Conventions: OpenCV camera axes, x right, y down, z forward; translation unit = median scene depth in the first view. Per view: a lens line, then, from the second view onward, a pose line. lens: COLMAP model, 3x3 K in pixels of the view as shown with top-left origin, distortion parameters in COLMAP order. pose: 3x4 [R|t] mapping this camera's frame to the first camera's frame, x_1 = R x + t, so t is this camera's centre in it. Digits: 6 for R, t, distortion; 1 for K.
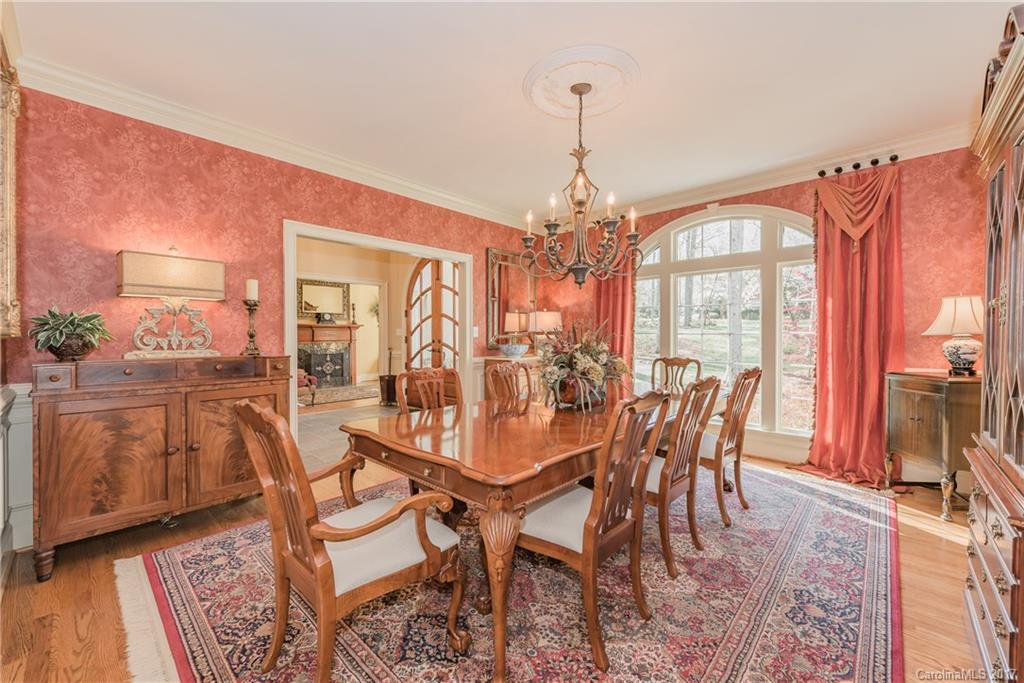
lens RADIAL K [[403.5, 0, 515.0], [0, 403.5, 330.8], [0, 0, 1]] dist [0.000874, -0.000263]
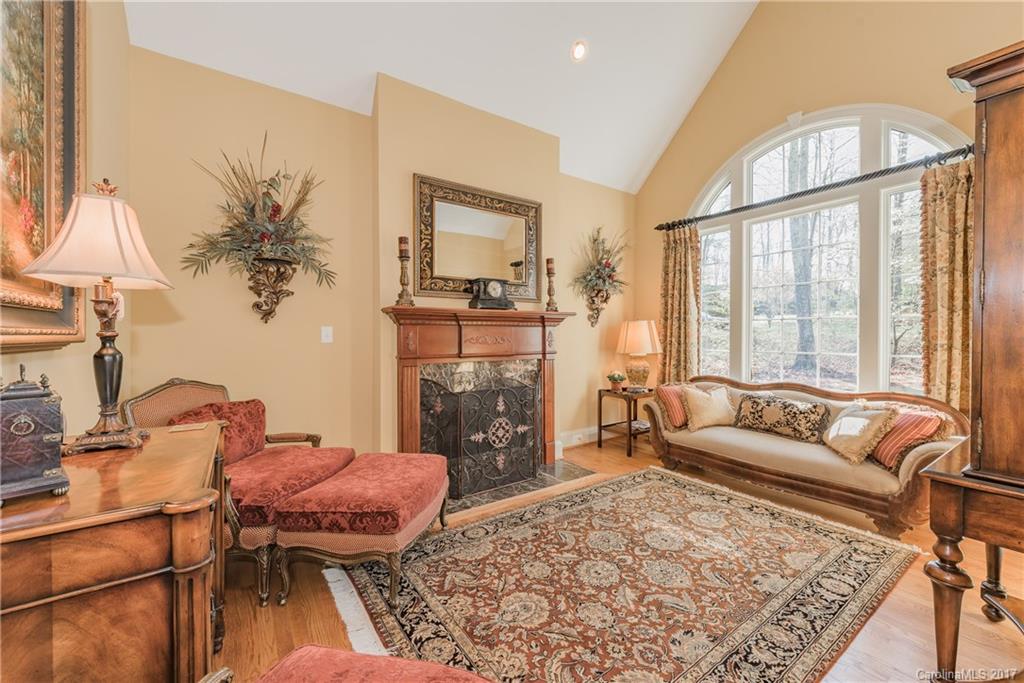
lens RADIAL K [[403.5, 0, 512.8], [0, 403.5, 335.7], [0, 0, 1]] dist [0.000874, -0.000263]
pose [[0.972809, 0.004754, -0.231561, -0.359750], [-0.001564, 0.999901, 0.013961, 0.001456], [0.231604, -0.013219, 0.972720, 0.639246]]
